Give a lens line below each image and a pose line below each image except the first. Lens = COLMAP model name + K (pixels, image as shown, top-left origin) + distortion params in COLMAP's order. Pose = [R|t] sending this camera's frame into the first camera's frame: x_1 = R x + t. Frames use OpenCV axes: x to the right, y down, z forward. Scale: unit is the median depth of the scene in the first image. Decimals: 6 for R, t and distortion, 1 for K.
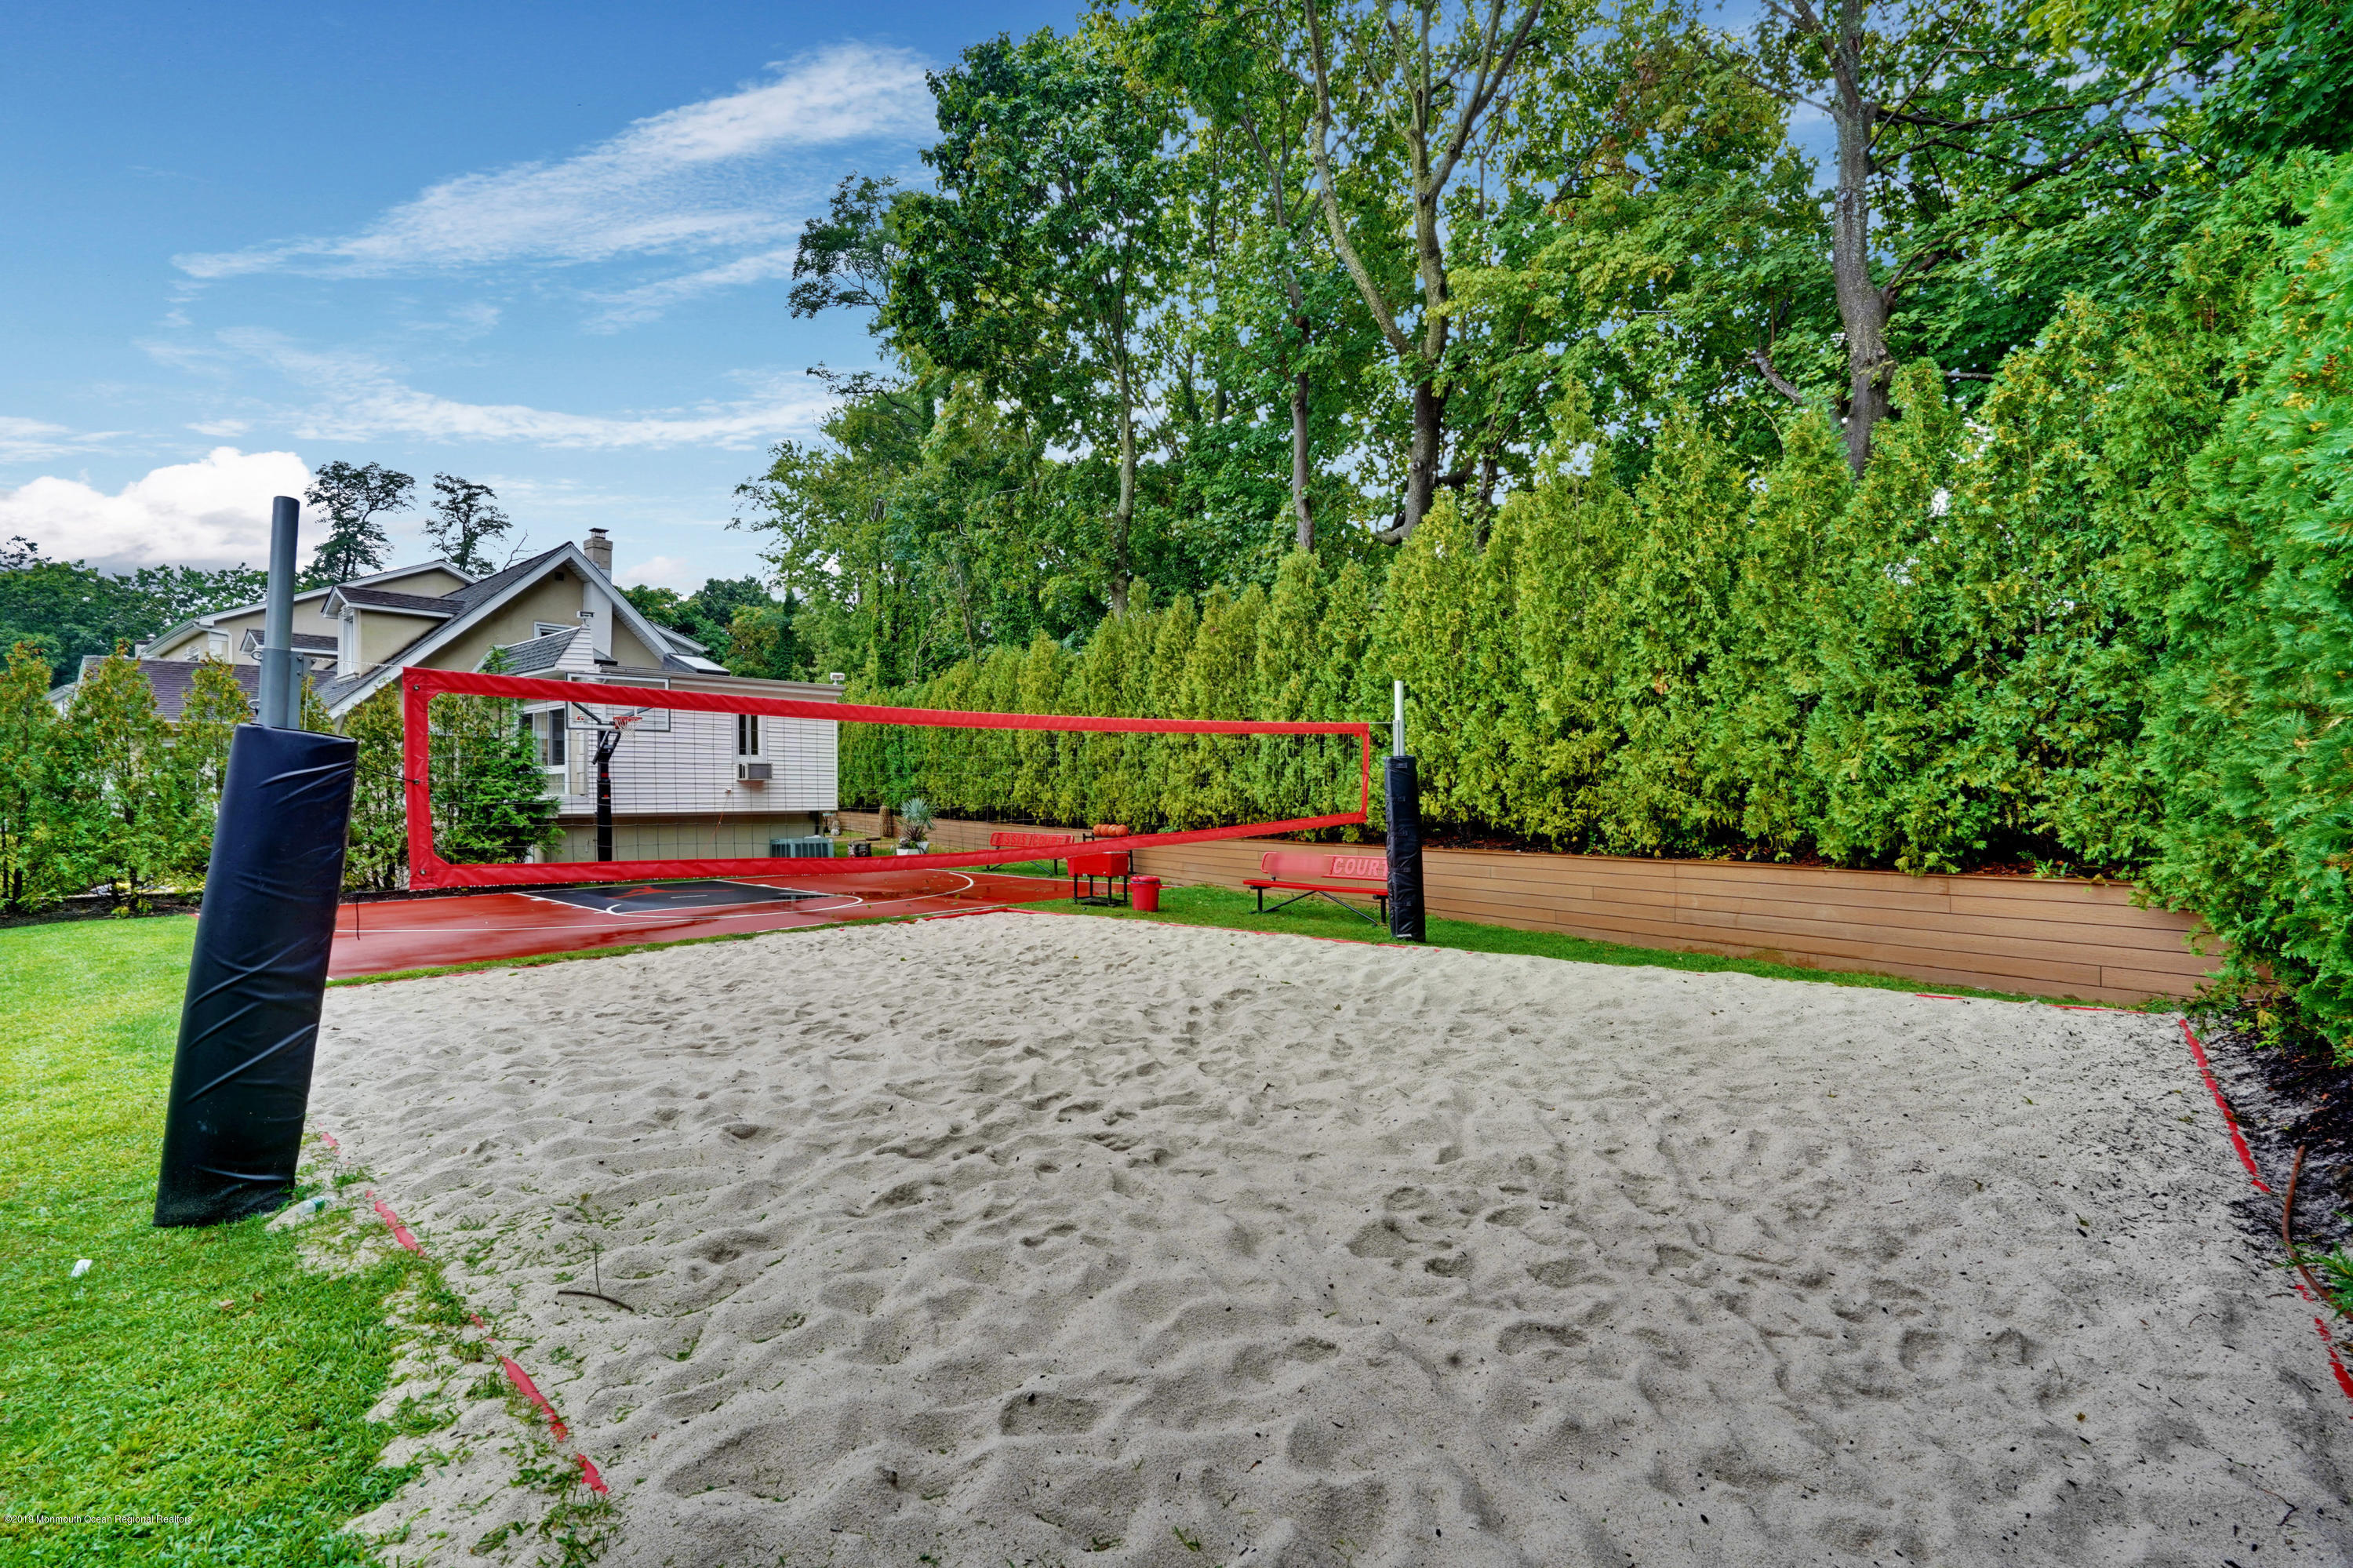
lens RADIAL K [[1080.1, 0, 1177.8], [0, 1080.1, 784.3], [0, 0, 1]] dist [-0.037934, -0.000029]
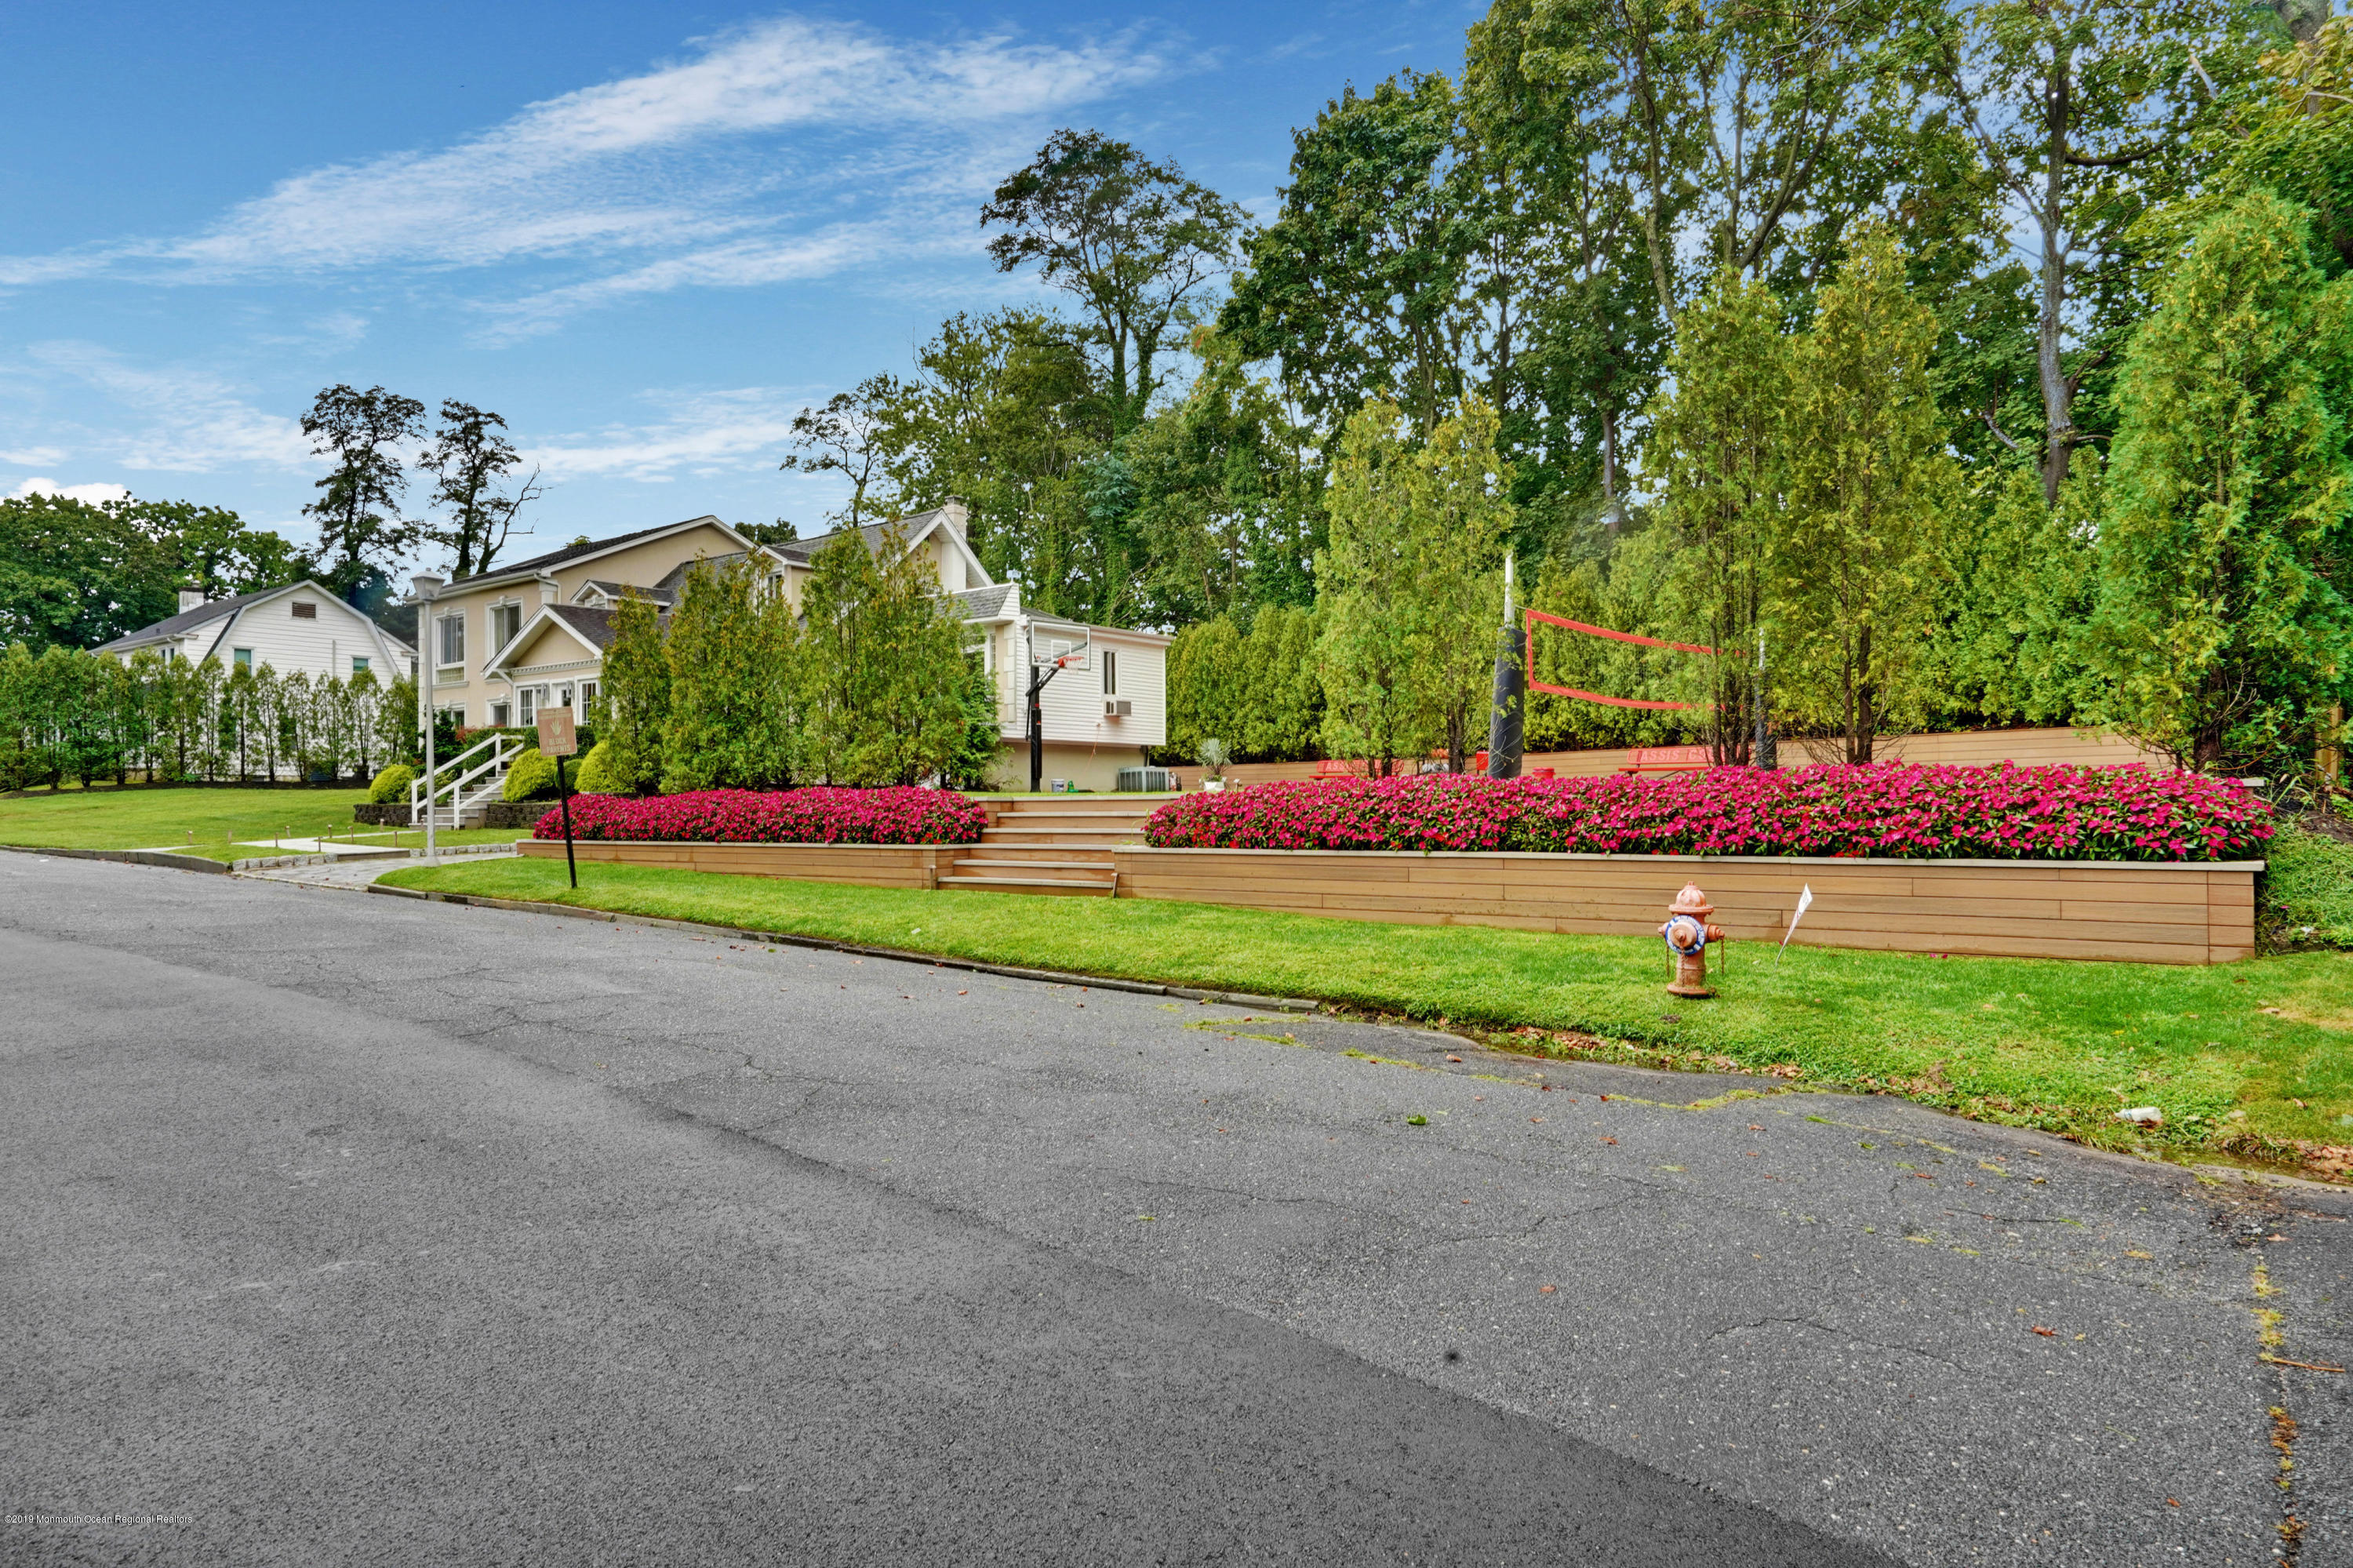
lens RADIAL K [[1427.2, 0, 1169.7], [0, 1427.2, 789.8], [0, 0, 1]] dist [-0.003323, 0.001671]
pose [[0.999868, 0.003236, 0.015925, -0.784342], [-0.003274, 0.999992, 0.002323, 0.159681], [-0.015917, -0.002375, 0.999870, -1.231370]]
